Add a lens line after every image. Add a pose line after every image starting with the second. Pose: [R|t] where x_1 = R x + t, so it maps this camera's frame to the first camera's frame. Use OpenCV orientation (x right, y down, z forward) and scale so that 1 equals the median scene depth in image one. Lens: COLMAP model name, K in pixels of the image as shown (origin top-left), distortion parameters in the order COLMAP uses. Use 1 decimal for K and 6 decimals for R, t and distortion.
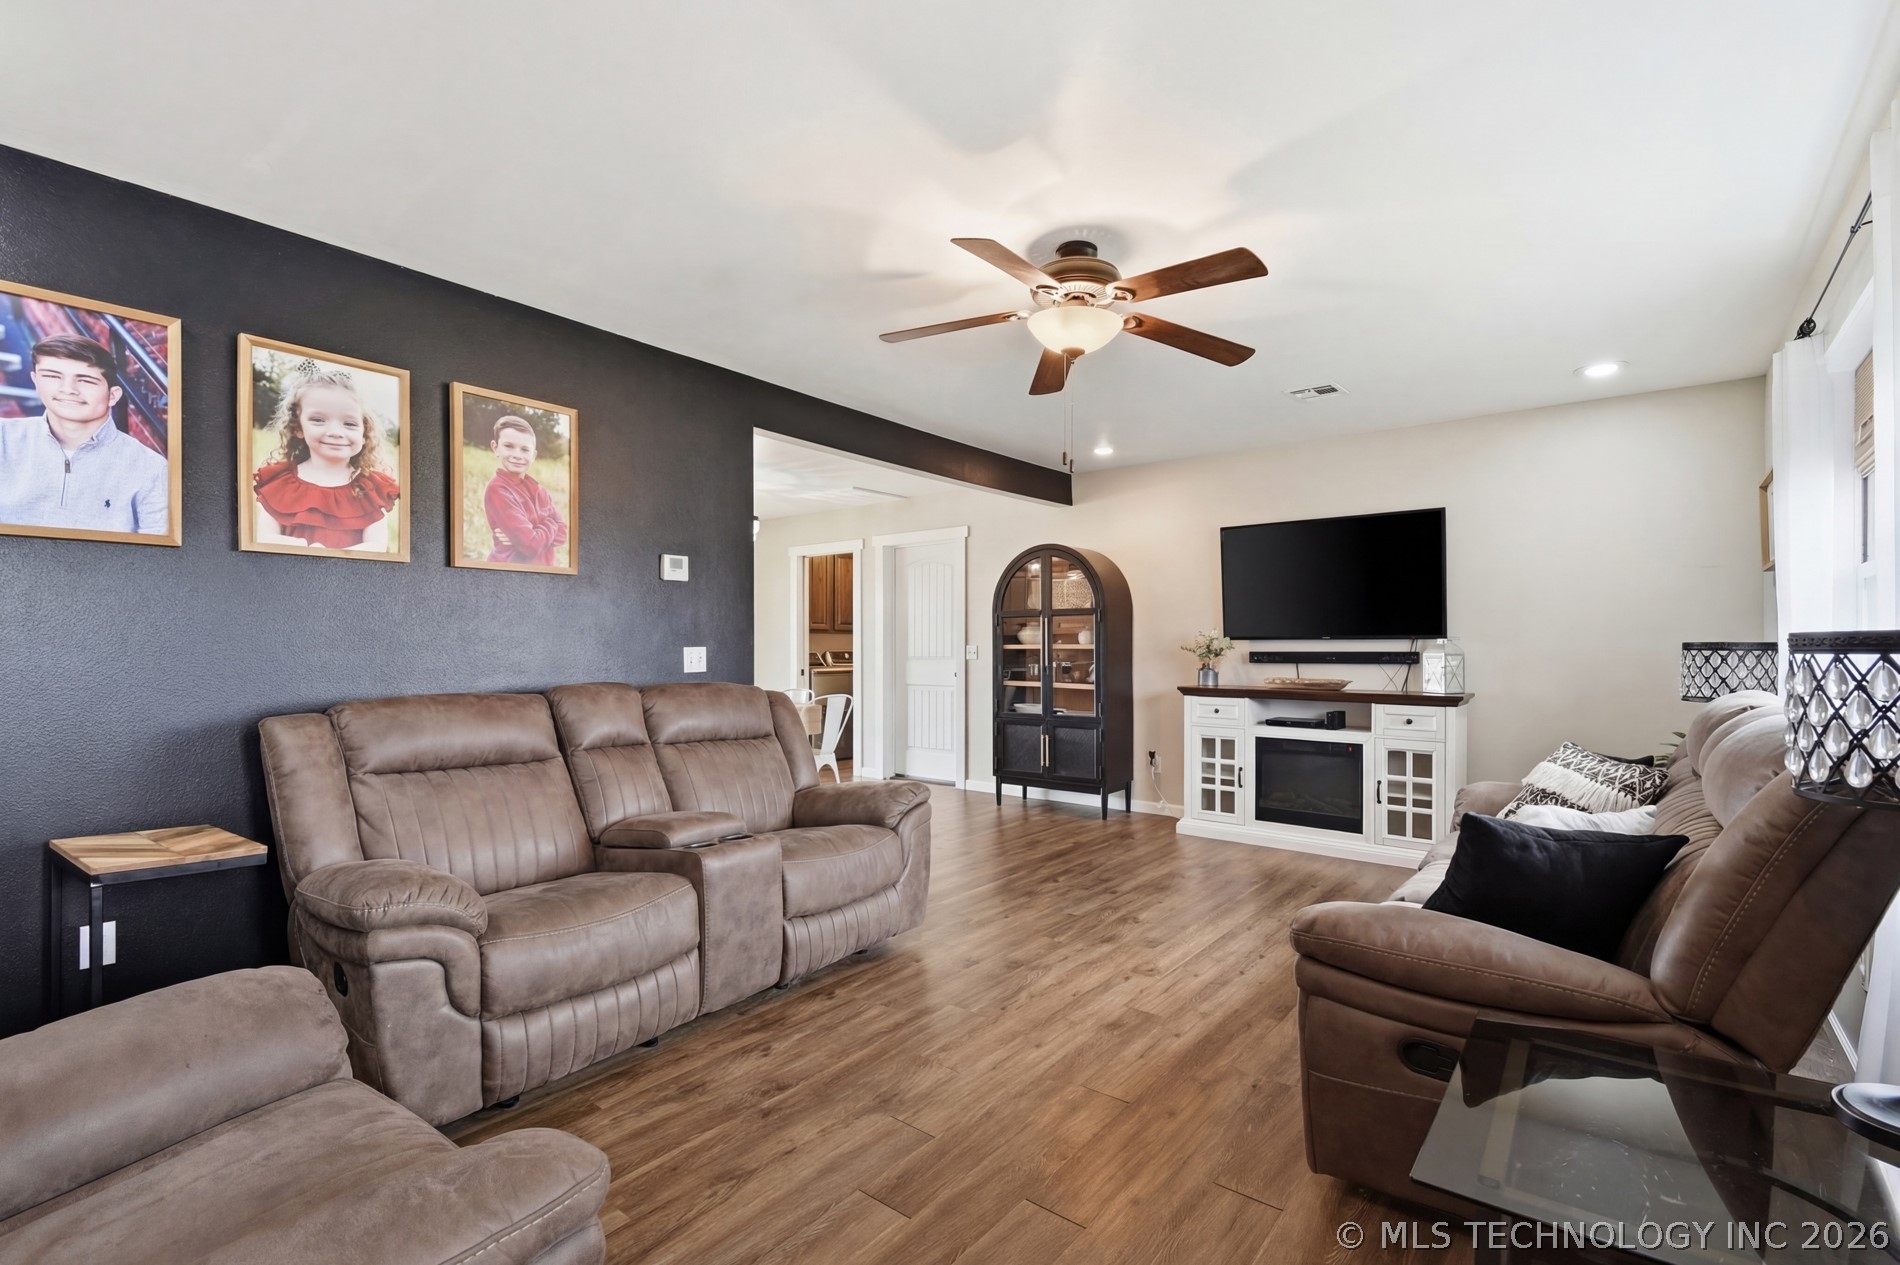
lens RADIAL K [[840.8, 0, 956.1], [0, 840.8, 644.5], [0, 0, 1]] dist [0.002565, -0.005339]
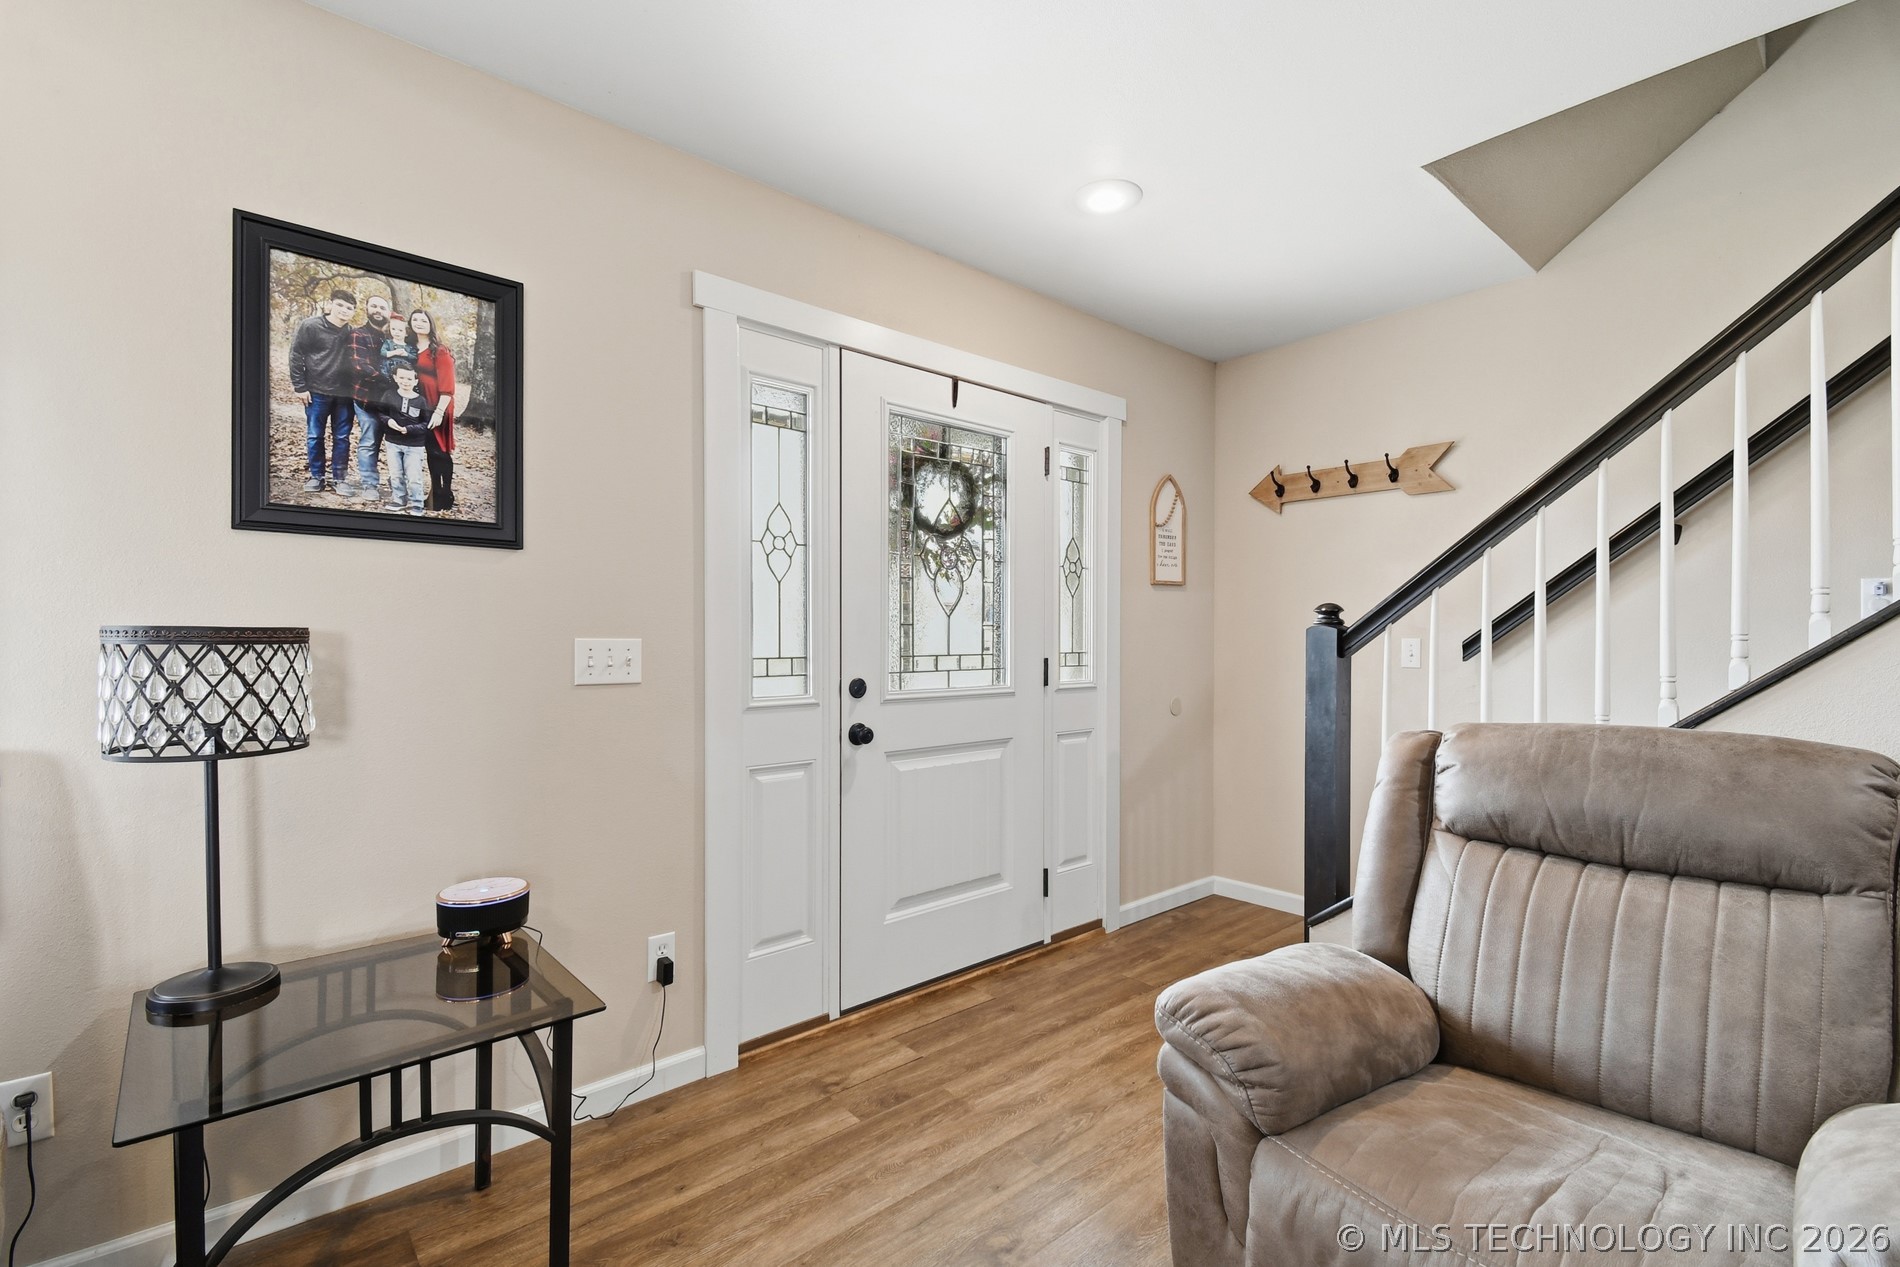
lens RADIAL K [[840.8, 0, 944.4], [0, 840.8, 643.7], [0, 0, 1]] dist [0.002565, -0.005339]
pose [[-0.981695, -0.005462, 0.190383, 0.403684], [-0.004501, 0.999975, 0.005479, 0.001793], [-0.190408, 0.004522, -0.981695, 1.372532]]
